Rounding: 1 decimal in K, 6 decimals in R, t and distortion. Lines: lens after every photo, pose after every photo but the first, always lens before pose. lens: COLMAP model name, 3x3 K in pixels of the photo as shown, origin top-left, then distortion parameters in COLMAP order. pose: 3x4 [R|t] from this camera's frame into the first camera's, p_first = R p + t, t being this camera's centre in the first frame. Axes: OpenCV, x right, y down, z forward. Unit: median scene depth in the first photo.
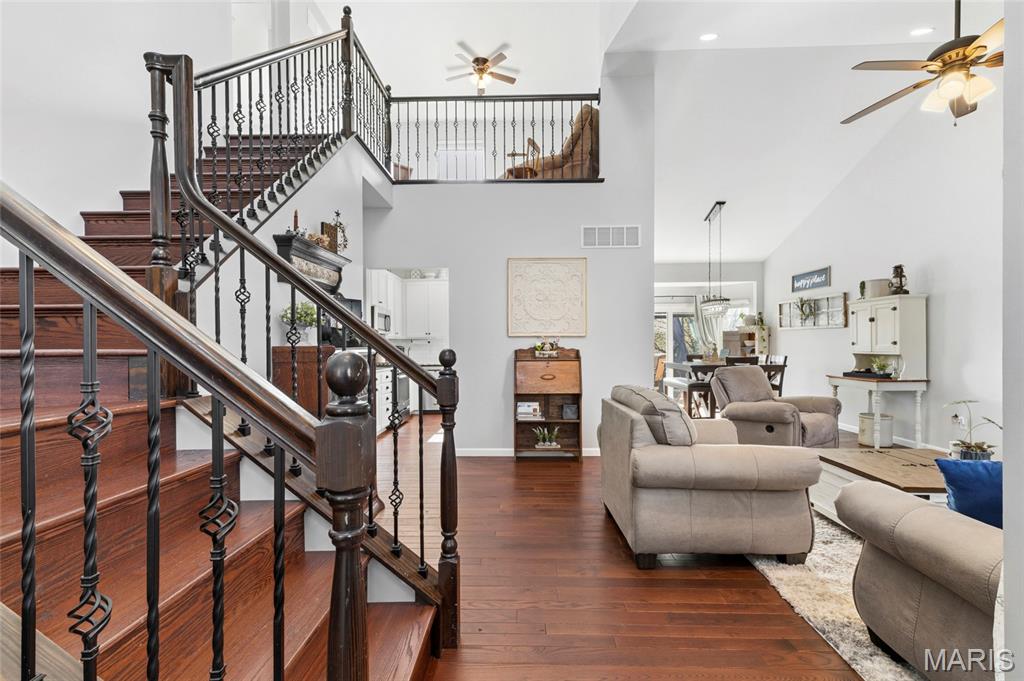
lens RADIAL K [[463.0, 0, 512.1], [0, 463.0, 342.4], [0, 0, 1]] dist [-0.003775, 0.001029]
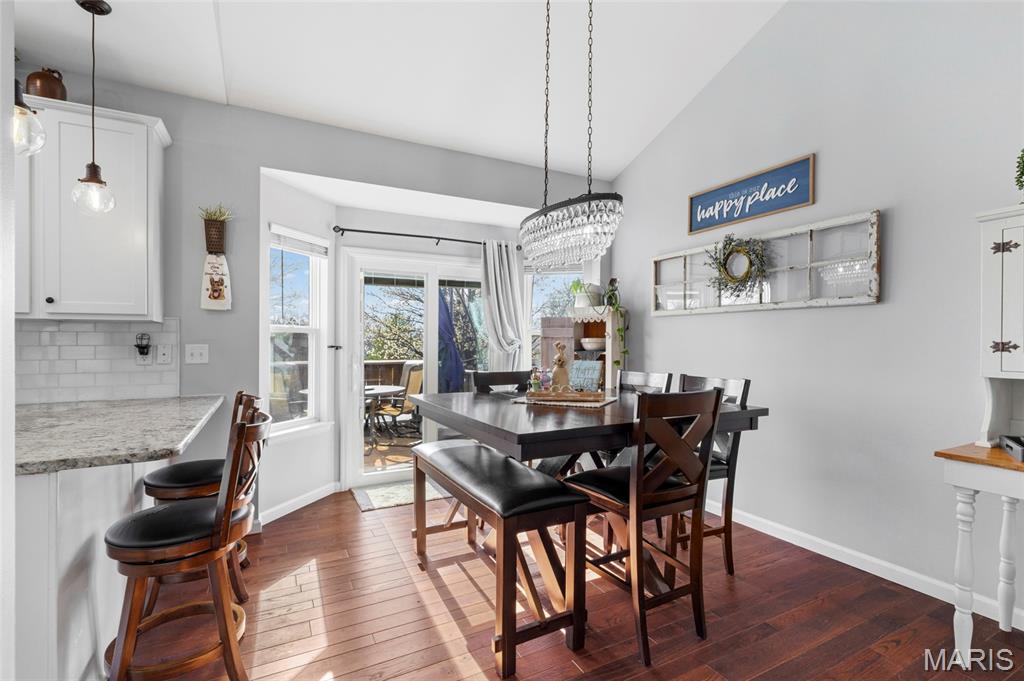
lens RADIAL K [[468.4, 0, 518.6], [0, 468.4, 347.8], [0, 0, 1]] dist [-0.003435, -0.000315]
pose [[0.871593, 0.003196, 0.490220, 0.234969], [-0.008463, 0.999928, 0.008527, 0.003221], [-0.490157, -0.011580, 0.871557, 0.689495]]
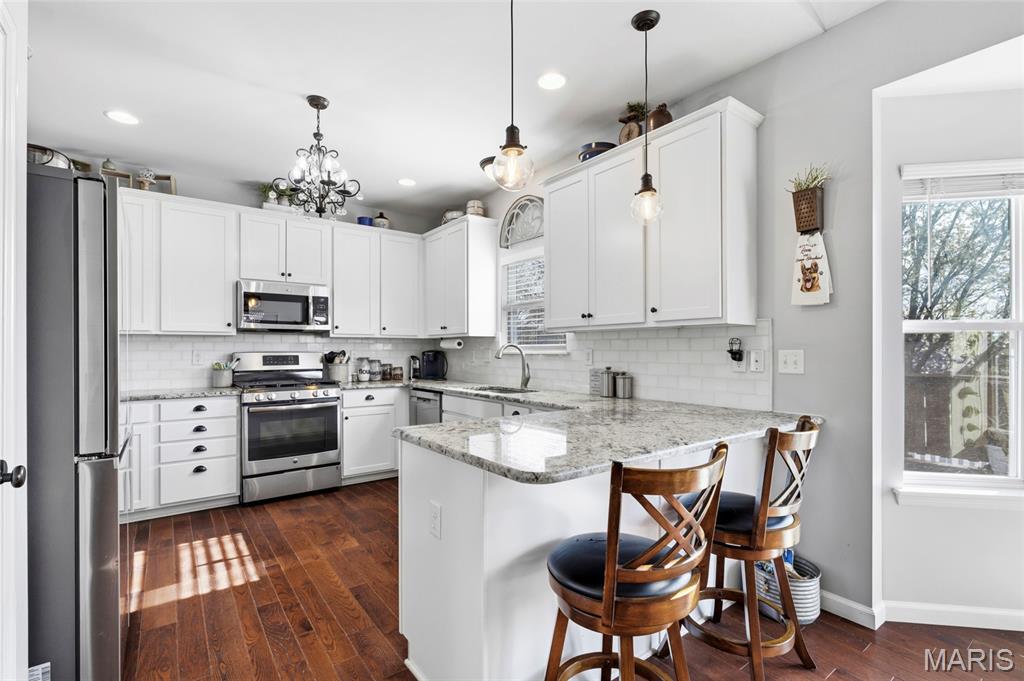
lens RADIAL K [[468.4, 0, 514.5], [0, 468.4, 344.0], [0, 0, 1]] dist [-0.003435, -0.000315]
pose [[0.615786, -0.000499, -0.787914, 0.325139], [-0.001976, 0.999996, -0.002177, 0.003077], [0.787911, 0.002897, 0.615782, 0.817272]]
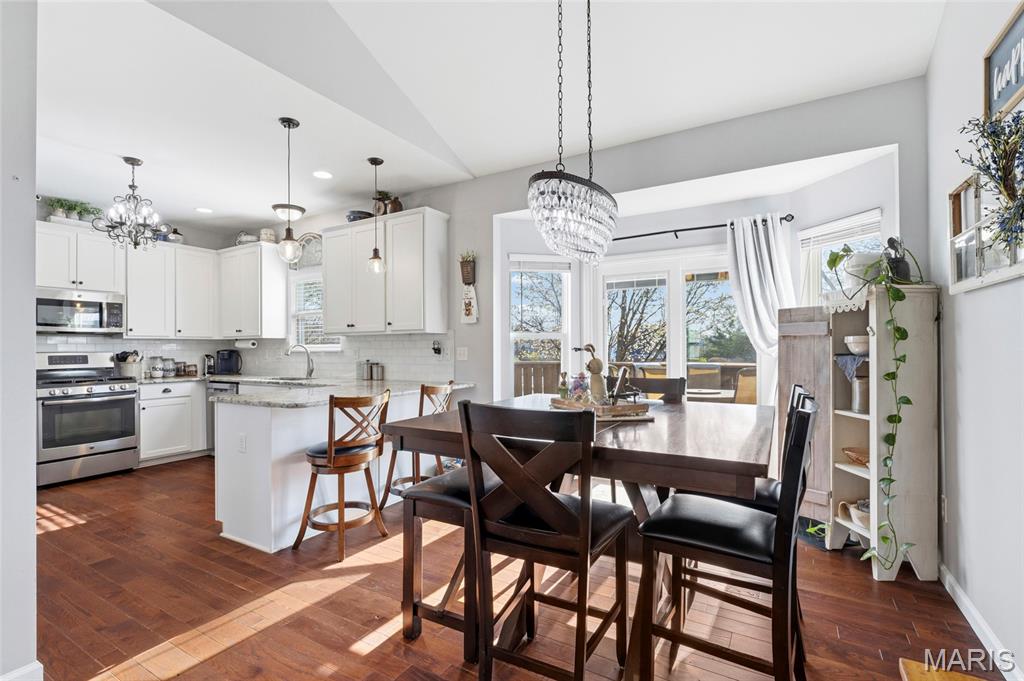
lens RADIAL K [[468.4, 0, 512.4], [0, 468.4, 340.0], [0, 0, 1]] dist [-0.003435, -0.000315]
pose [[0.871573, -0.004539, -0.490245, 0.523763], [0.001545, 0.999978, -0.006512, 0.000743], [0.490264, 0.004918, 0.871560, 0.689908]]
